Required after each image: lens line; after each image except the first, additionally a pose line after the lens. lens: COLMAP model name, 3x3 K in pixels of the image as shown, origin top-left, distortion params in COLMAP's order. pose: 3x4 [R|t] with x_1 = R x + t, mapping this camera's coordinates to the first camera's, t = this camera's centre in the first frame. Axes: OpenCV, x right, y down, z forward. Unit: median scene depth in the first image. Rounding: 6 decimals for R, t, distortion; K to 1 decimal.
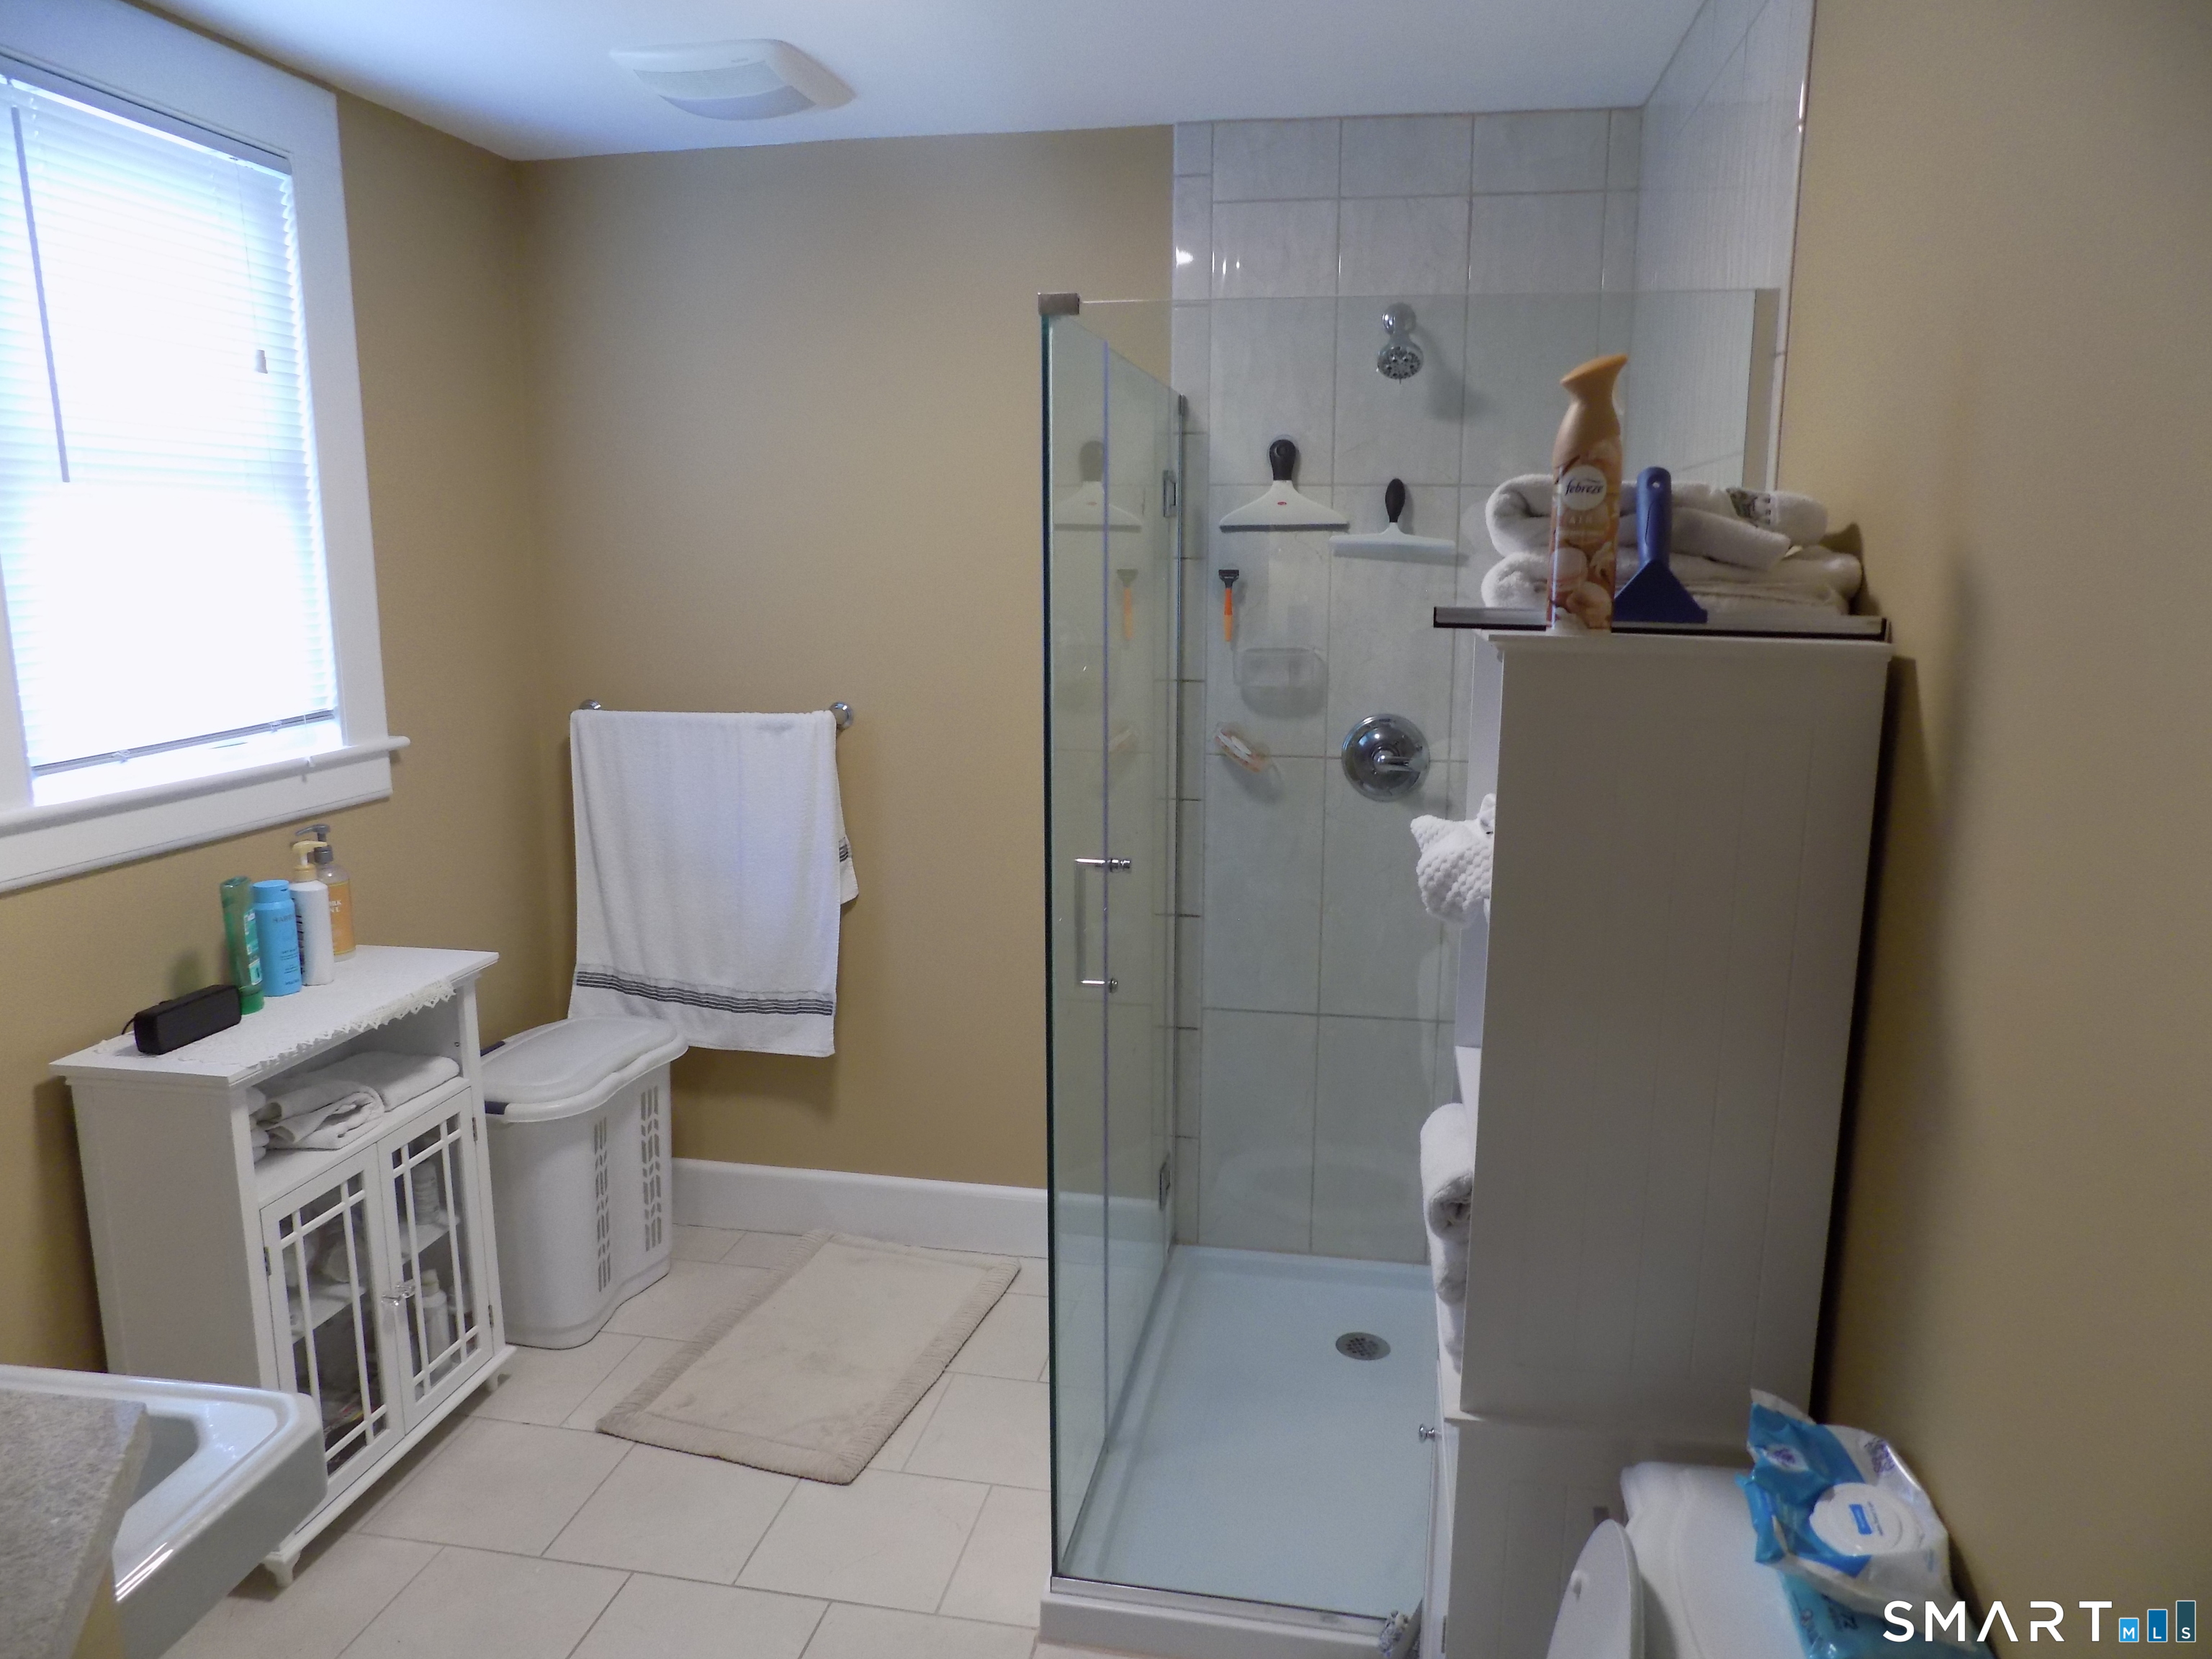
lens RADIAL K [[1512.7, 0, 1100.9], [0, 1512.7, 807.5], [0, 0, 1]] dist [-0.073807, 0.079462]
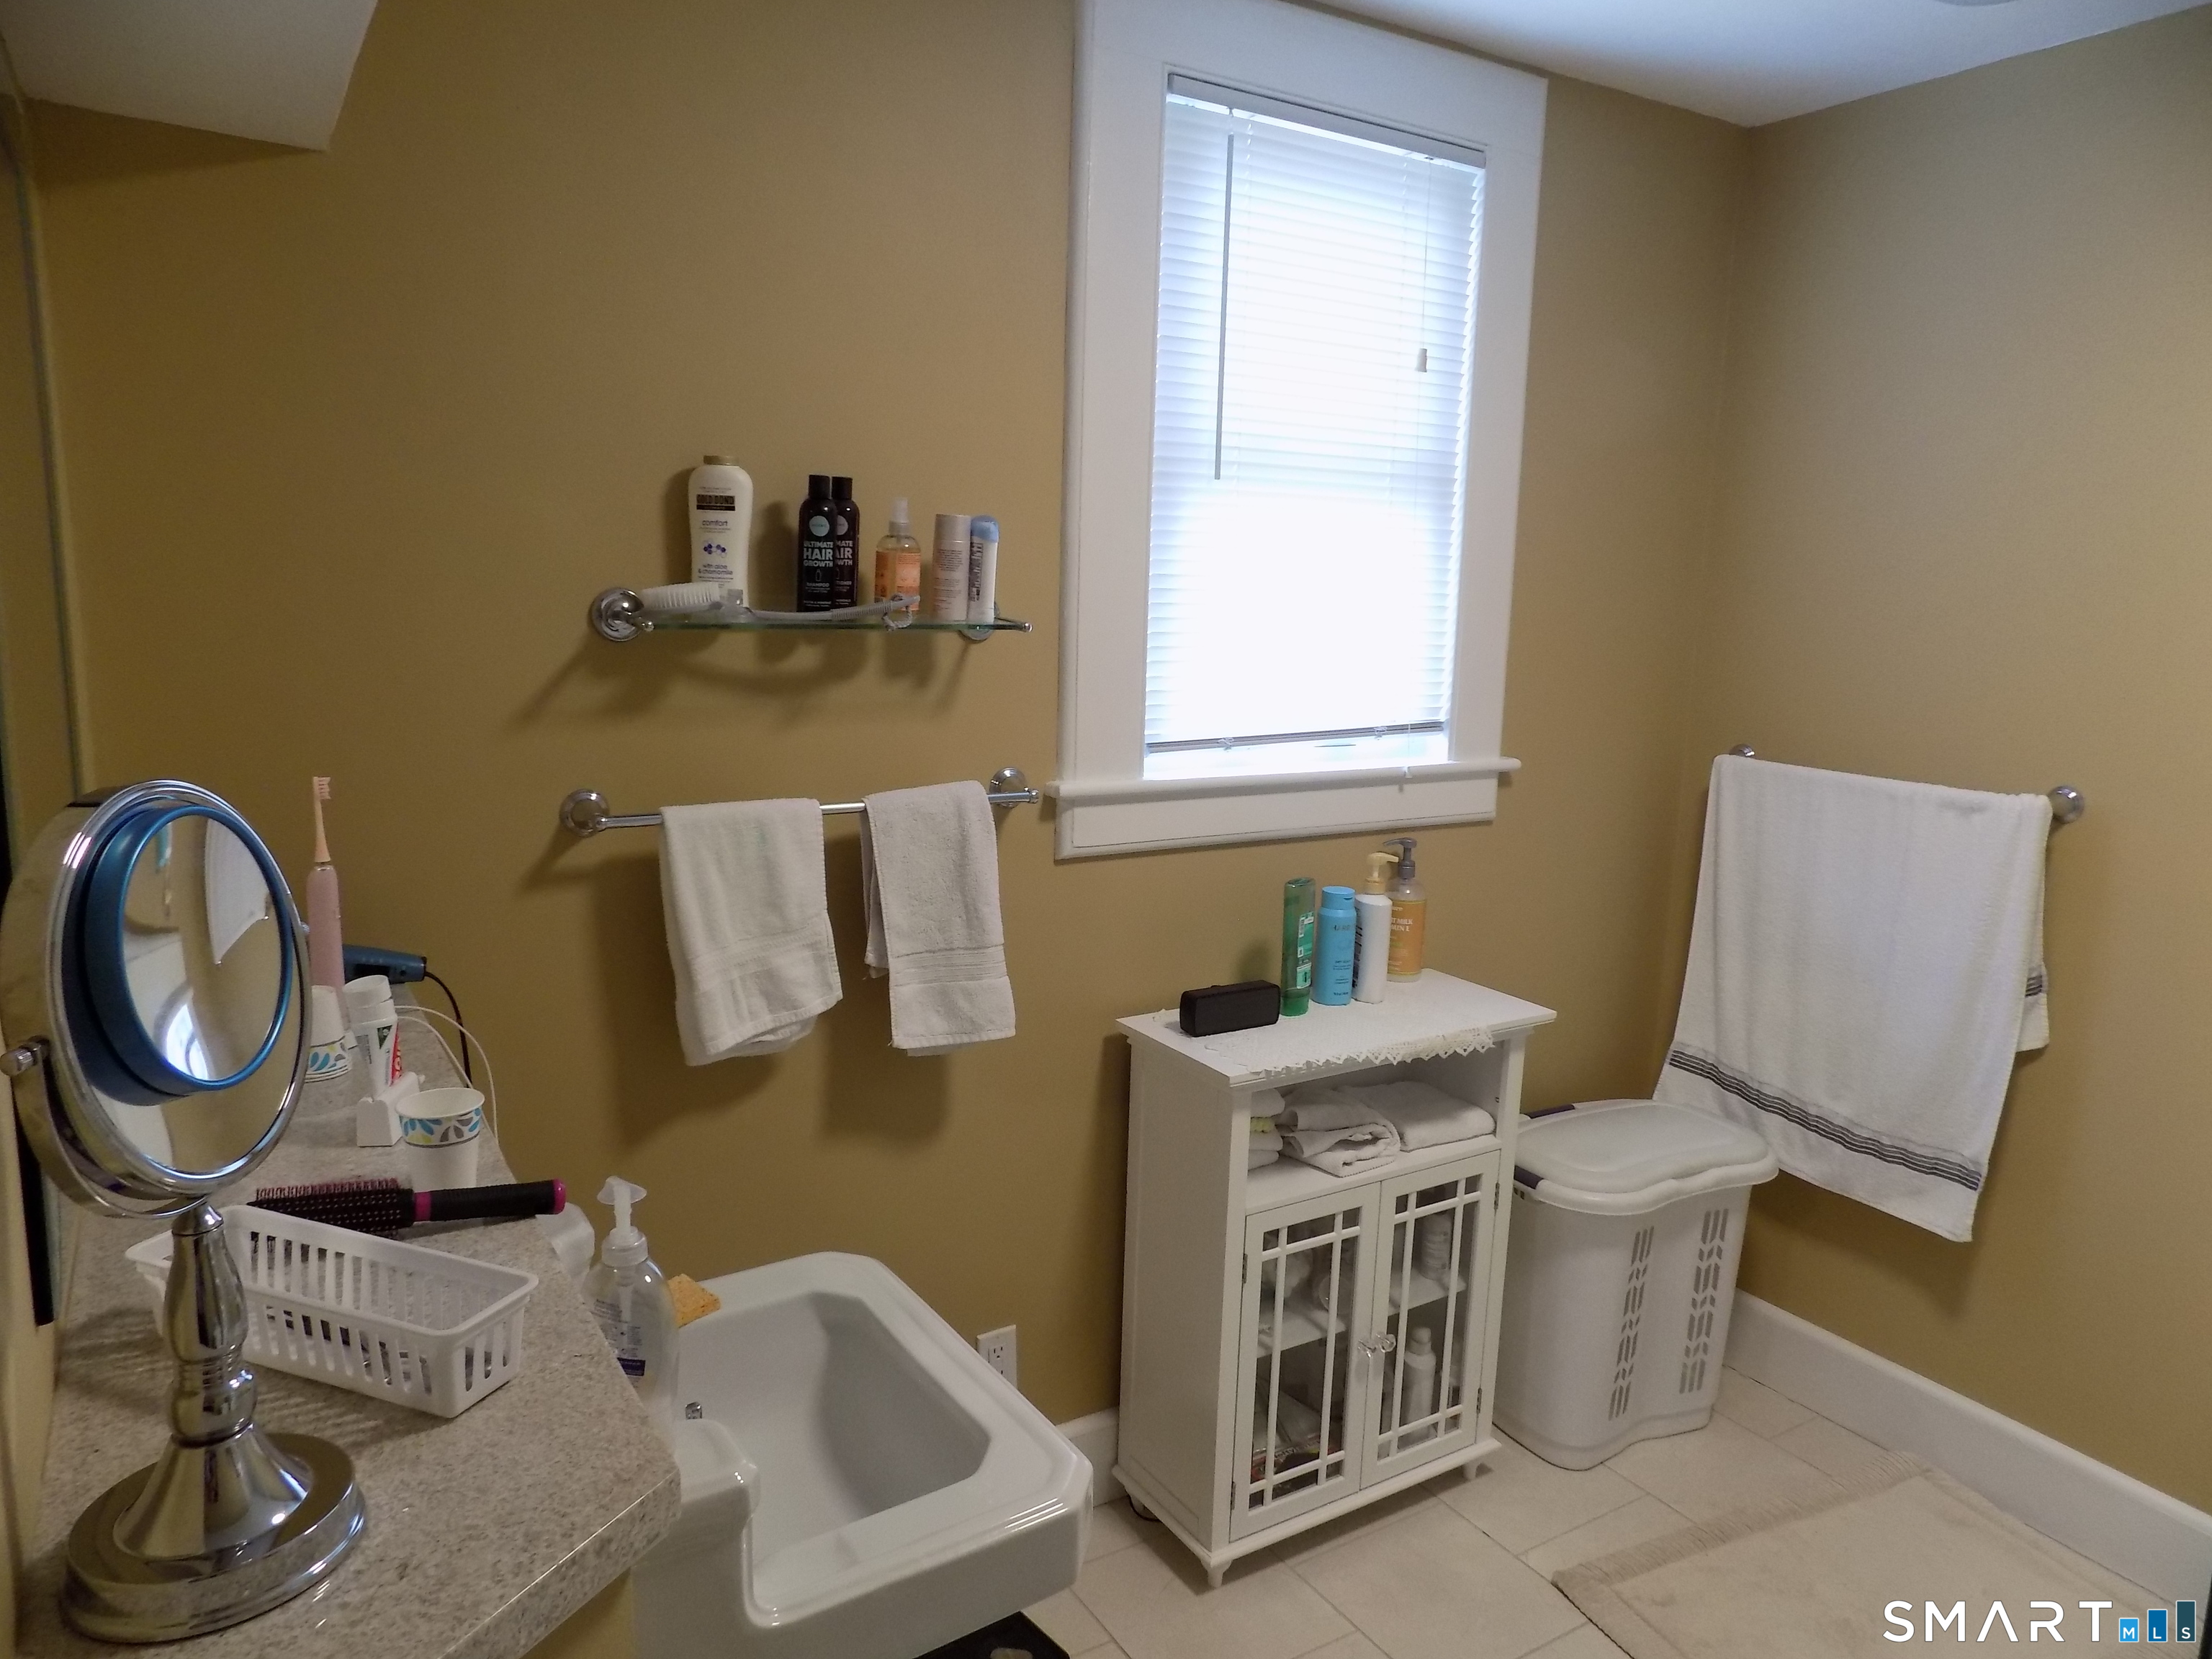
lens RADIAL K [[1512.7, 0, 1100.9], [0, 1512.7, 807.5], [0, 0, 1]] dist [-0.073807, 0.079462]
pose [[0.684557, 0.142610, -0.714873, 0.033912], [-0.158552, 0.986328, 0.044934, -0.020668], [0.711508, 0.082584, 0.697809, 0.179882]]
